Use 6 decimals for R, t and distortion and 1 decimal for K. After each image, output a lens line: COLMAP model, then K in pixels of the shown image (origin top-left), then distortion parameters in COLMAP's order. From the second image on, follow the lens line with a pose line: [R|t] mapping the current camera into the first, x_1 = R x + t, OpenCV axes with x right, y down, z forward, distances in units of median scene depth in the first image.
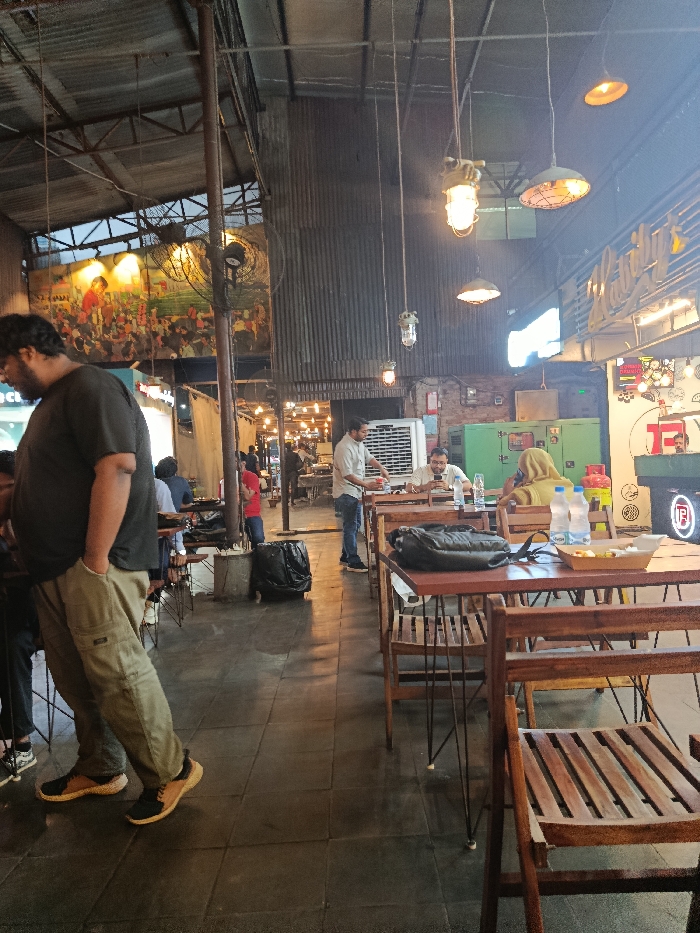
lens RADIAL K [[643.5, 0, 350.7], [0, 643.5, 481.0], [0, 0, 1]] dist [0.000942, -0.002162]
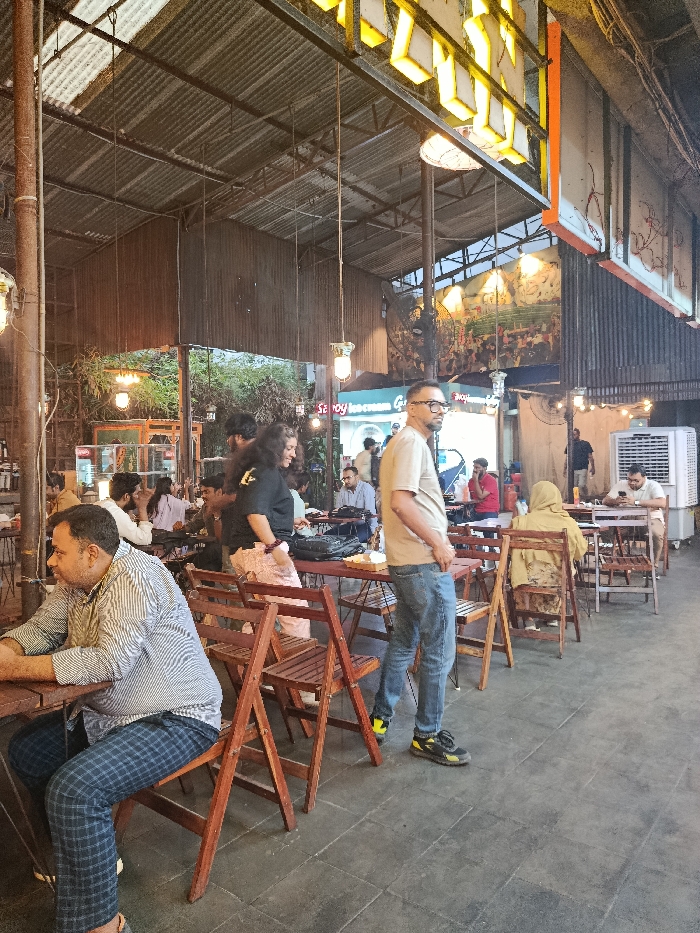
lens RADIAL K [[650.5, 0, 350.0], [0, 650.5, 466.5], [0, 0, 1]] dist [0.089512, -0.140536]
pose [[0.766271, 0.047802, -0.640737, 0.284650], [-0.040518, 0.998839, 0.026062, -0.033930], [0.641239, 0.005991, 0.767318, -0.068576]]
